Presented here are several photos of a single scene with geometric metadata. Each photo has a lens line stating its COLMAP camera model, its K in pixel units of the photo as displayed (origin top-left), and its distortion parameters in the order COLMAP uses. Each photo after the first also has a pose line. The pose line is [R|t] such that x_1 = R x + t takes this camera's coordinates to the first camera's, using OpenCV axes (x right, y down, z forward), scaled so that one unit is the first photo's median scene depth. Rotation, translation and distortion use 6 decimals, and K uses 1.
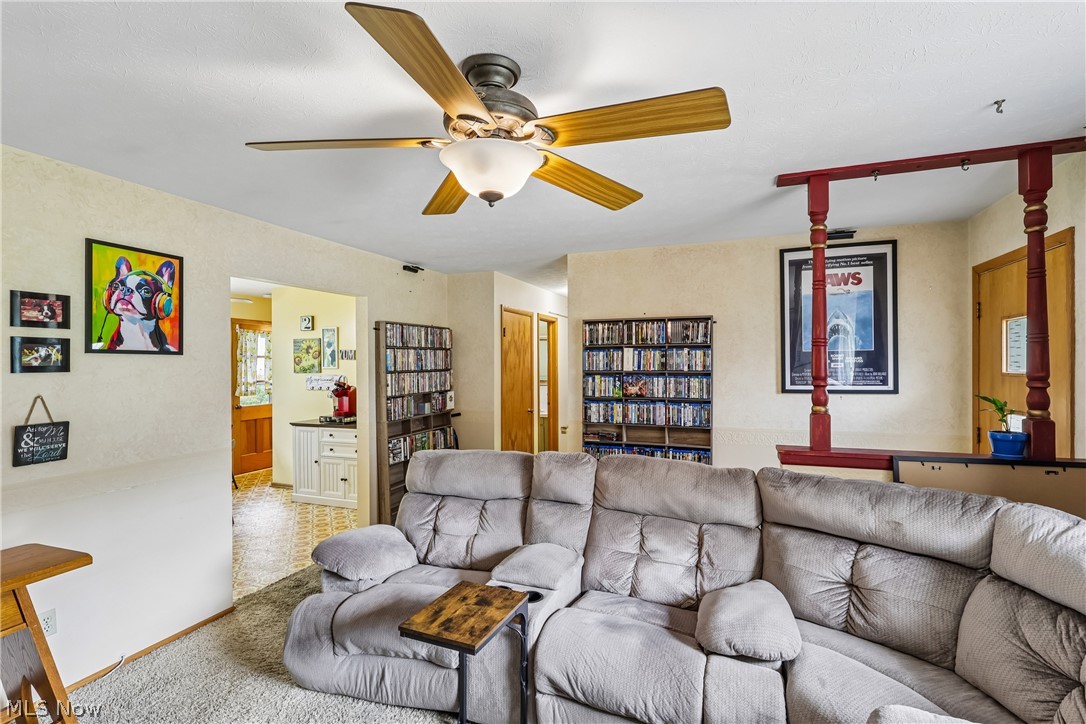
lens RADIAL K [[507.6, 0, 543.0], [0, 507.6, 362.0], [0, 0, 1]] dist [-0.000991, 0.000500]
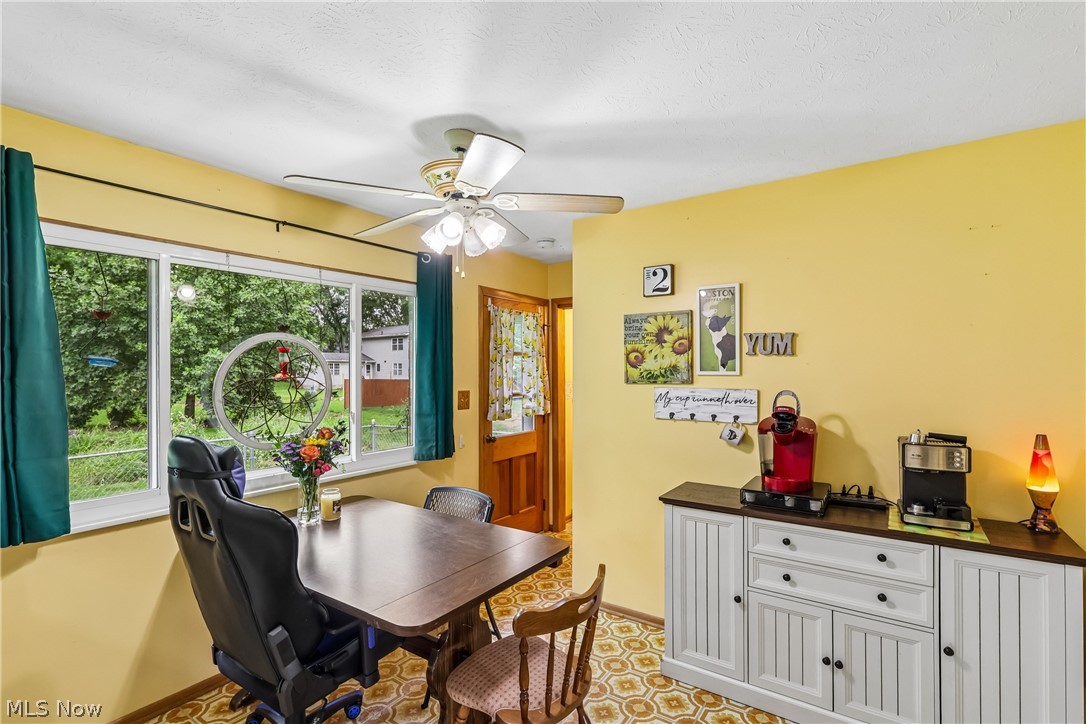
lens RADIAL K [[507.6, 0, 543.0], [0, 507.6, 362.0], [0, 0, 1]] dist [-0.000991, 0.000500]
pose [[0.971895, -0.000037, -0.235413, -0.471662], [-0.001438, 0.999980, -0.006092, 0.004152], [0.235409, 0.006259, 0.971876, 0.520199]]
